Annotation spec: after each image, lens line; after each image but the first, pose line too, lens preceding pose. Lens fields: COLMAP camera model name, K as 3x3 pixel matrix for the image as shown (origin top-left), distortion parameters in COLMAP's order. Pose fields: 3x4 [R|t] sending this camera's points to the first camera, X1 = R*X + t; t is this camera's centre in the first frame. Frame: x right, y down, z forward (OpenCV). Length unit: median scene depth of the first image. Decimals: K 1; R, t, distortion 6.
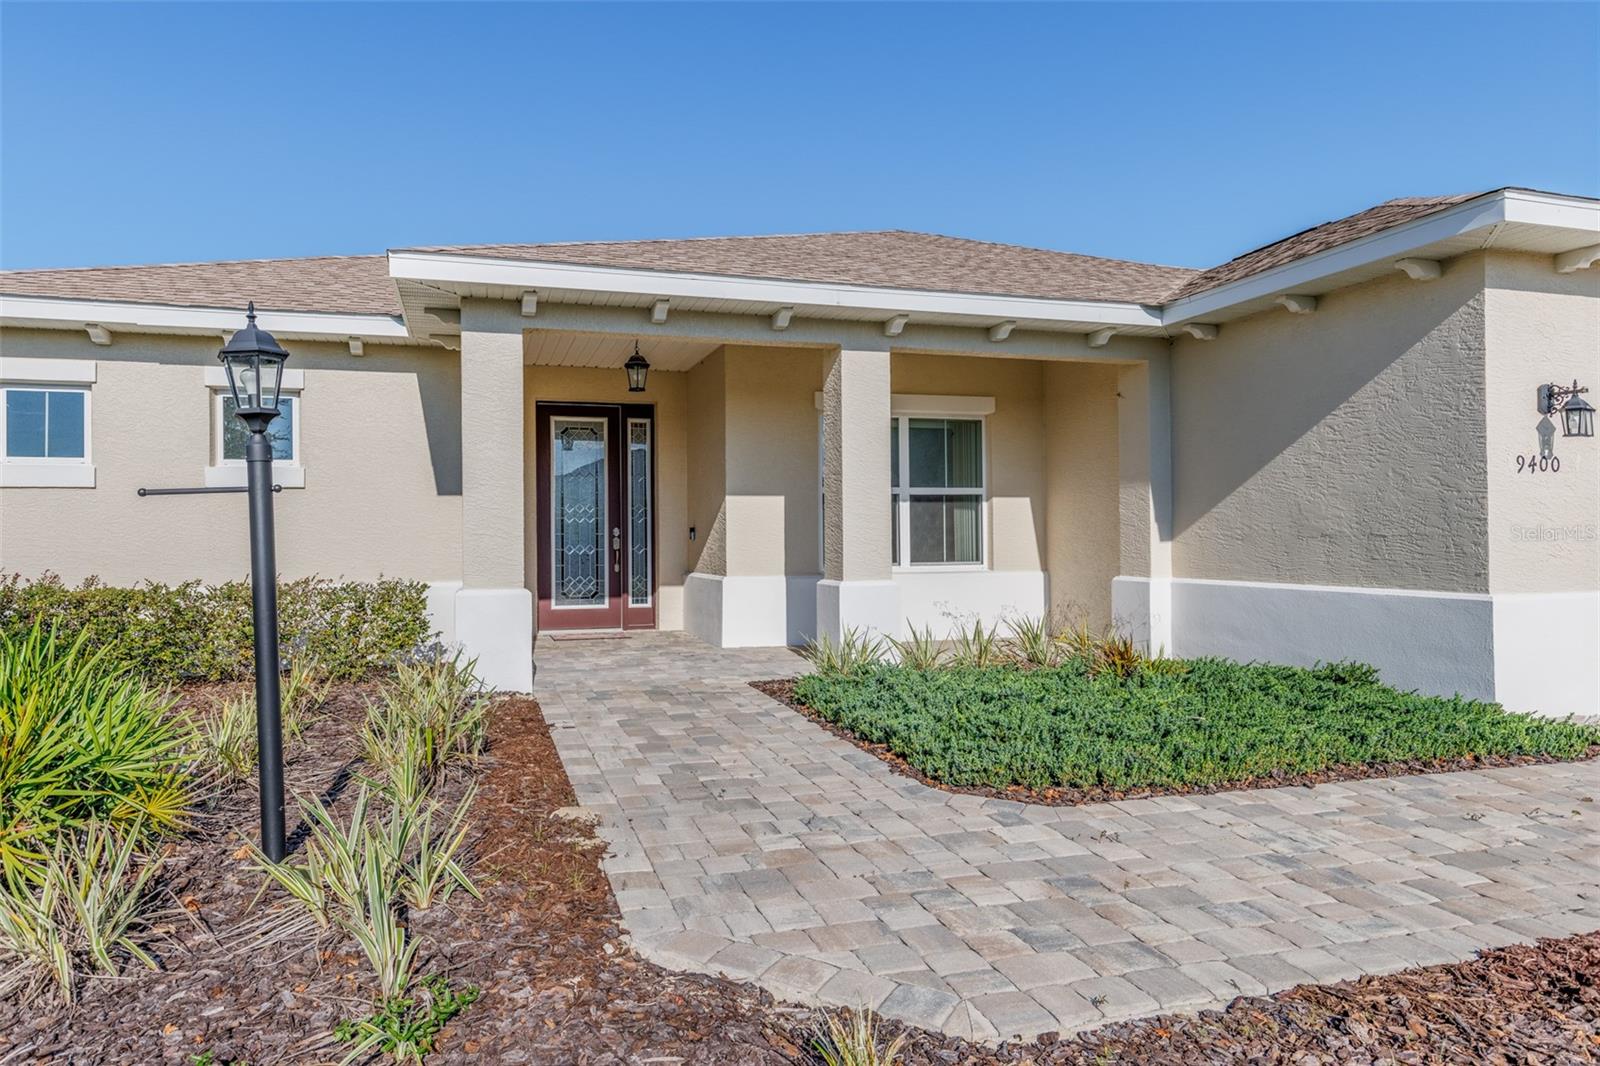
lens RADIAL K [[900.2, 0, 788.5], [0, 900.2, 535.0], [0, 0, 1]] dist [0.004252, 0.000469]
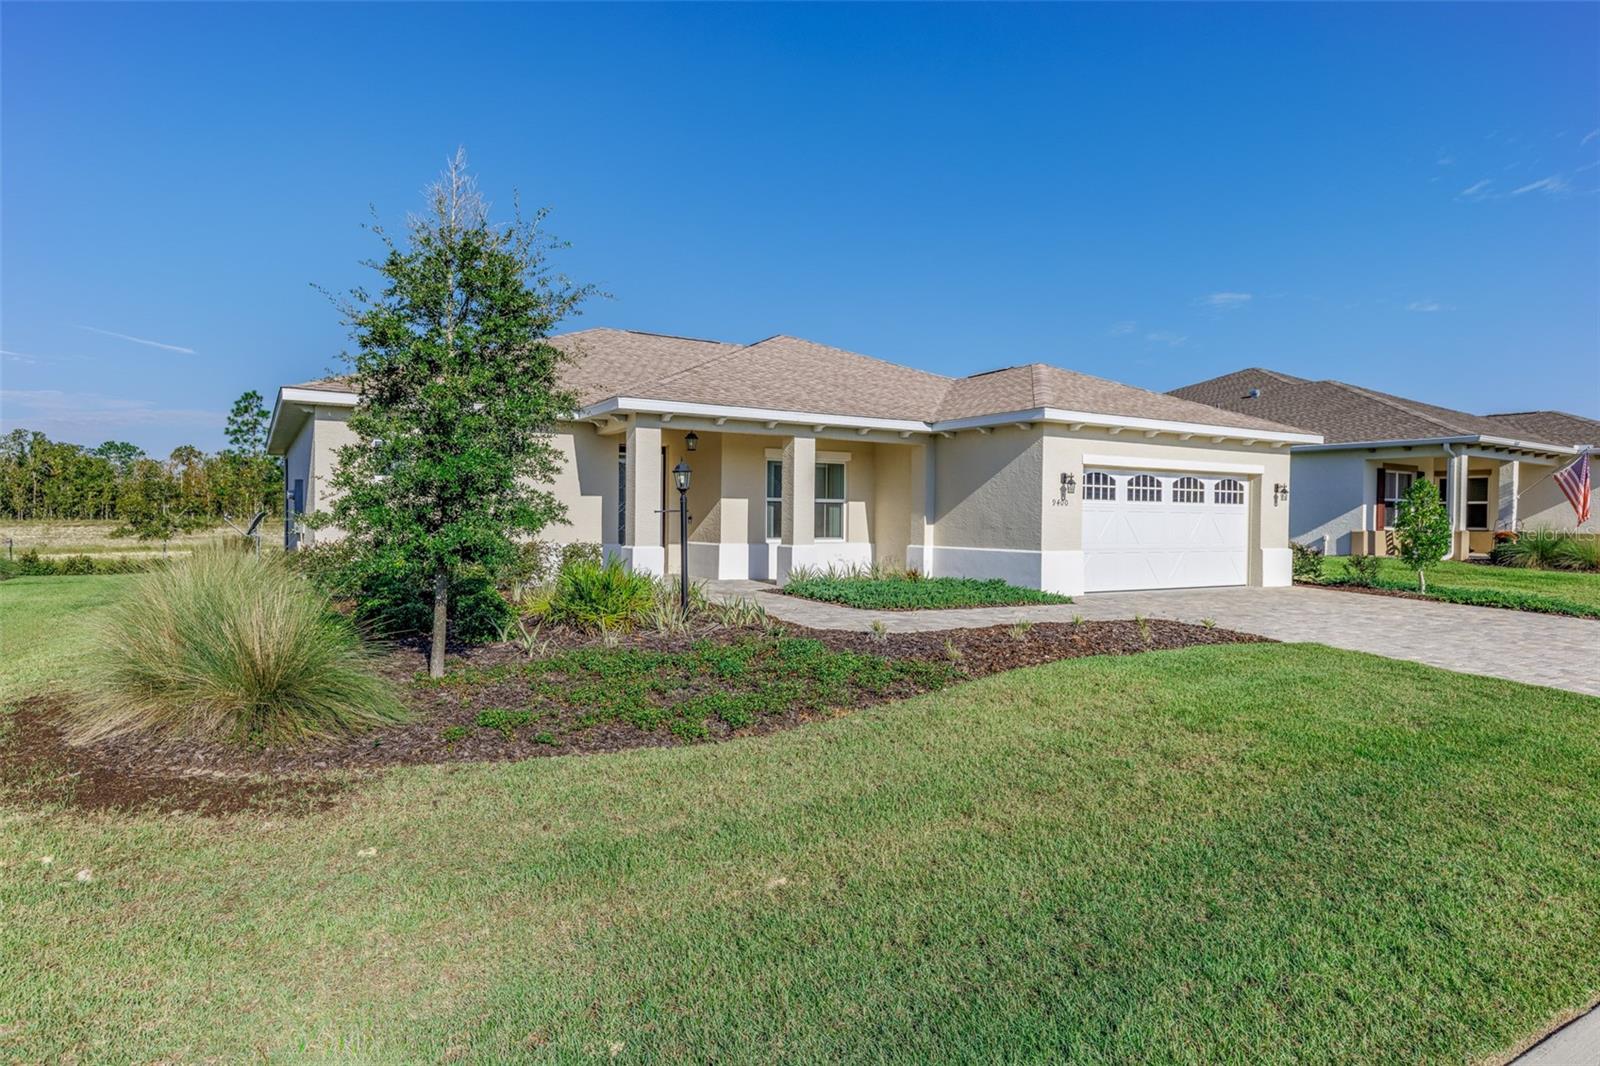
lens RADIAL K [[900.2, 0, 796.3], [0, 900.2, 534.3], [0, 0, 1]] dist [0.004252, 0.000469]
pose [[0.968599, 0.015314, 0.248155, -0.458475], [-0.020999, 0.999574, 0.020277, -0.017171], [-0.247739, -0.024851, 0.968508, -1.077572]]
